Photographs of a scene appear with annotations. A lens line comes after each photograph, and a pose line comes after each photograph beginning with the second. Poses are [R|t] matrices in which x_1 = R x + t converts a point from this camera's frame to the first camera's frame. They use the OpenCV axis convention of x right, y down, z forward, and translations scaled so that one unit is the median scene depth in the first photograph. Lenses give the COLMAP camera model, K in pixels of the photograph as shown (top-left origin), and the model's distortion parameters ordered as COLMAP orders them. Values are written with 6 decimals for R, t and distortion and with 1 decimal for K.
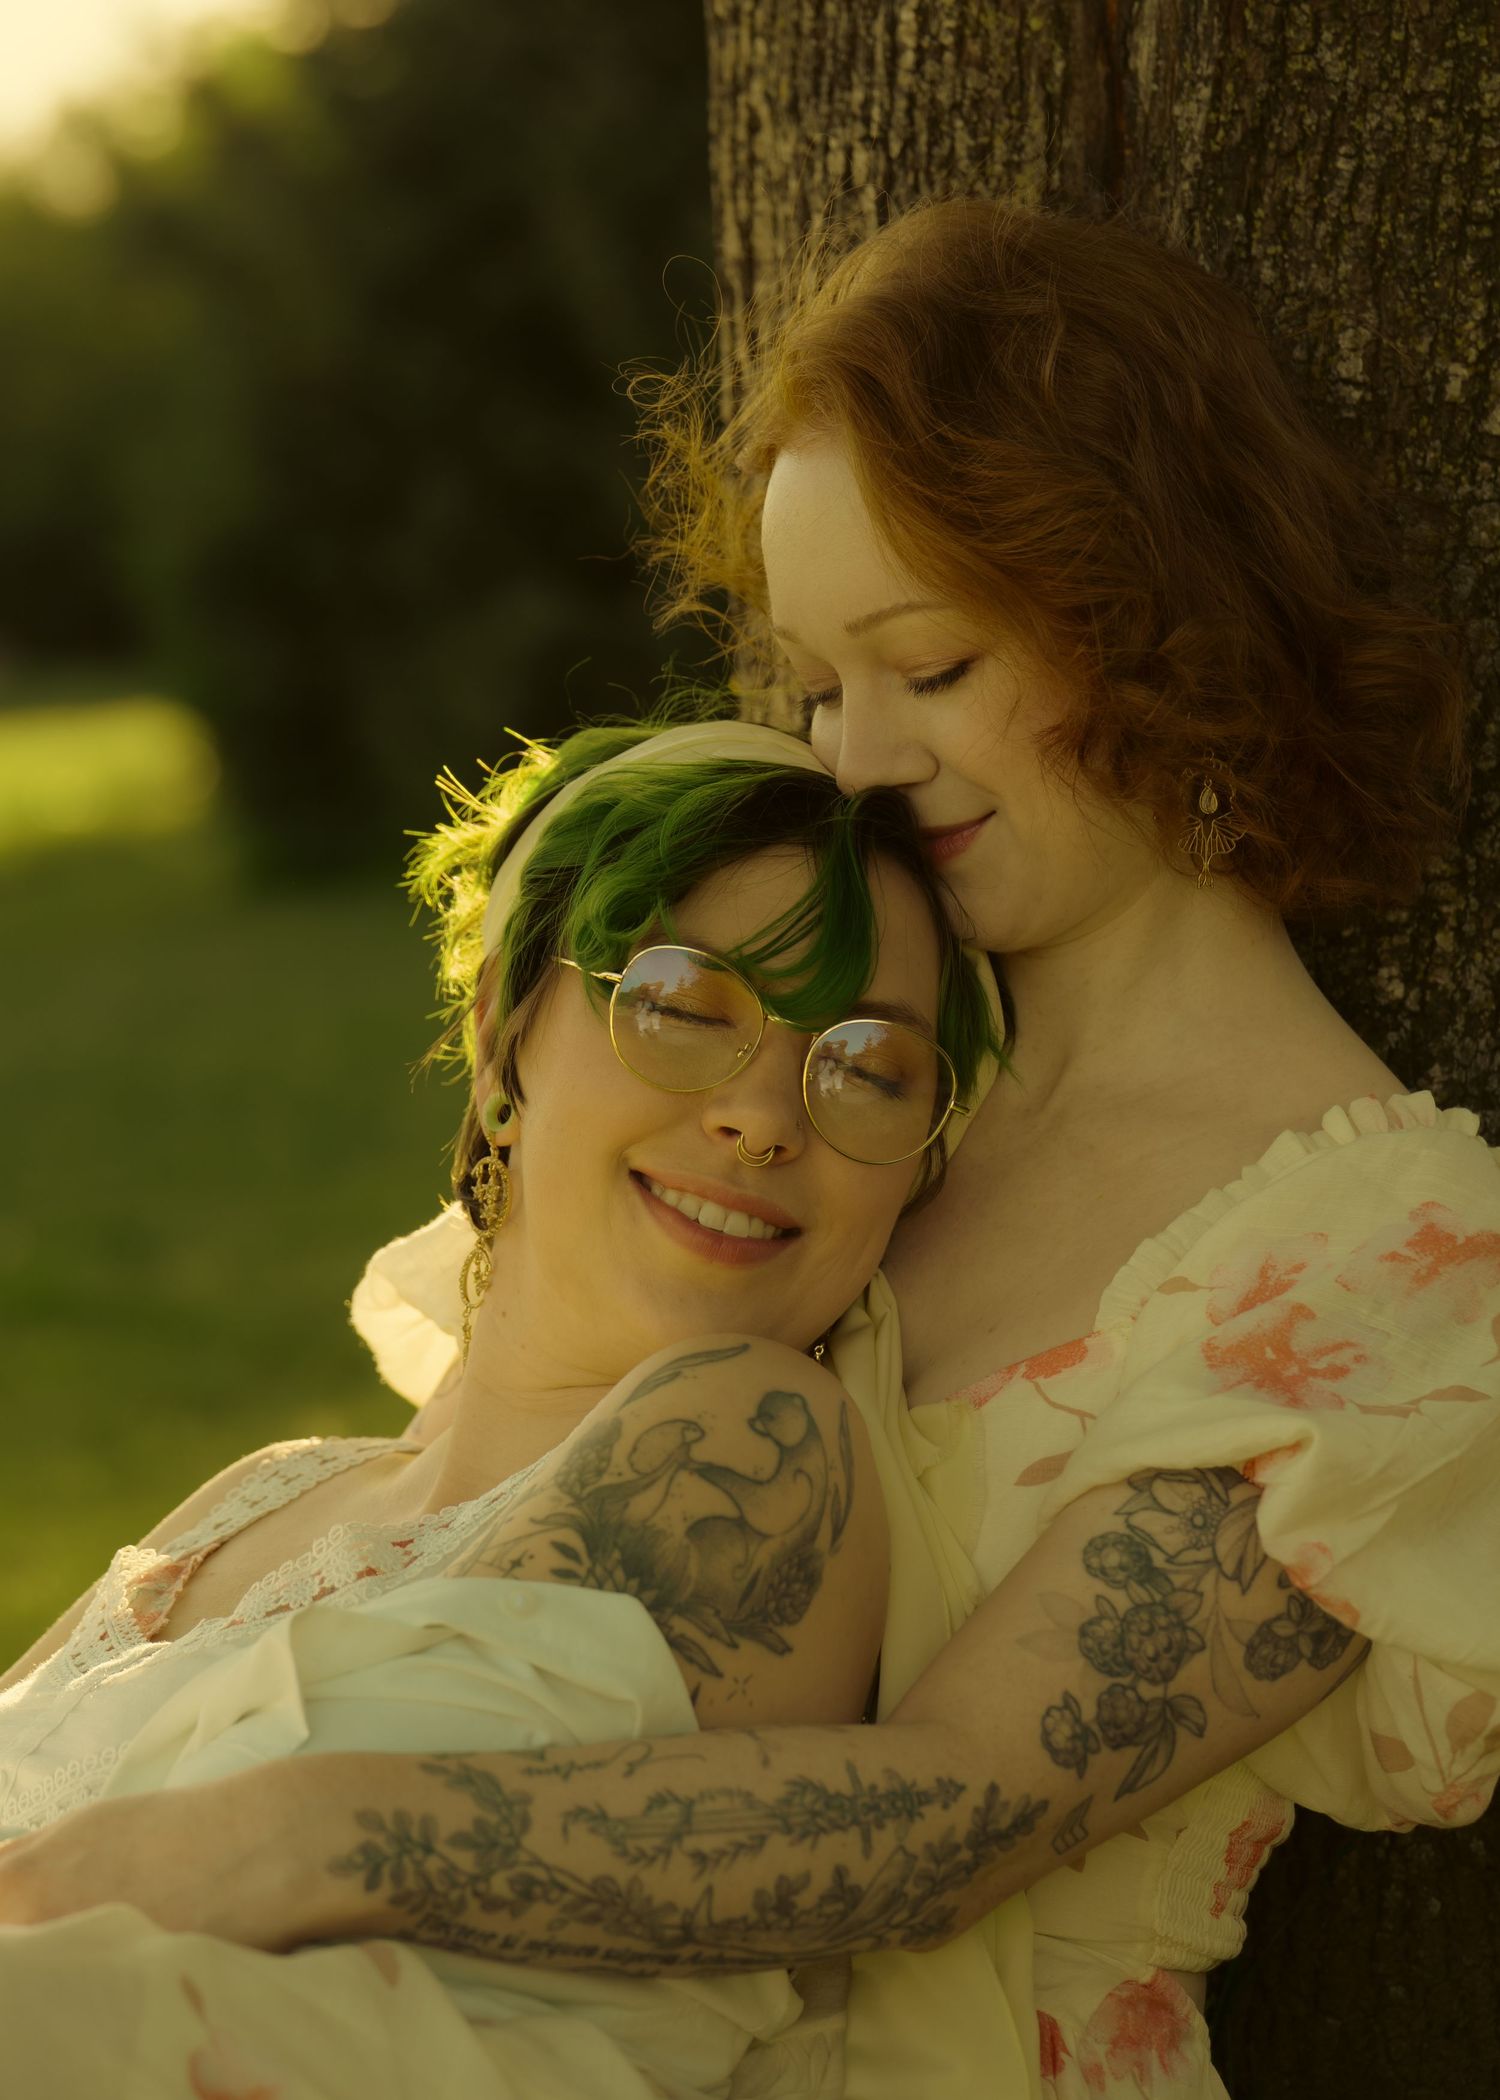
lens RADIAL K [[7801.2, 0, 753.9], [0, 7801.2, 1052.7], [0, 0, 1]] dist [0.334286, 0.000000]
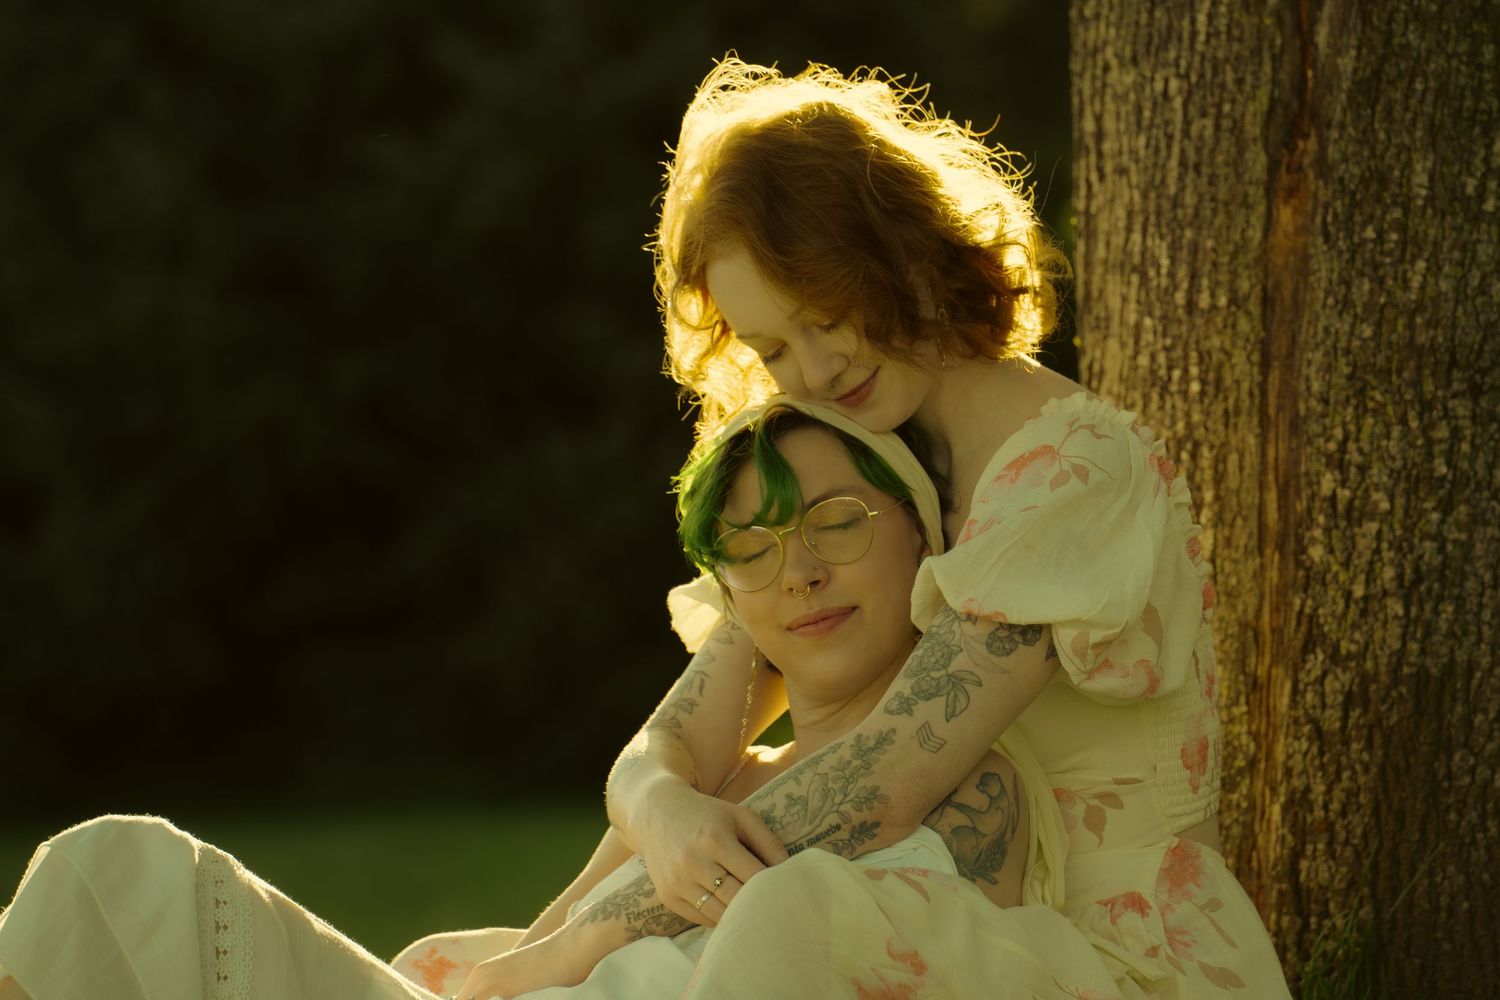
lens RADIAL K [[7801.0, 0, 746.8], [0, 7801.0, 484.4], [0, 0, 1]] dist [2.534564, 0.000000]
pose [[0.995145, 0.016500, 0.097030, -0.321423], [-0.009324, 0.997219, -0.073945, 0.161341], [-0.097980, 0.072681, 0.992531, -1.164026]]
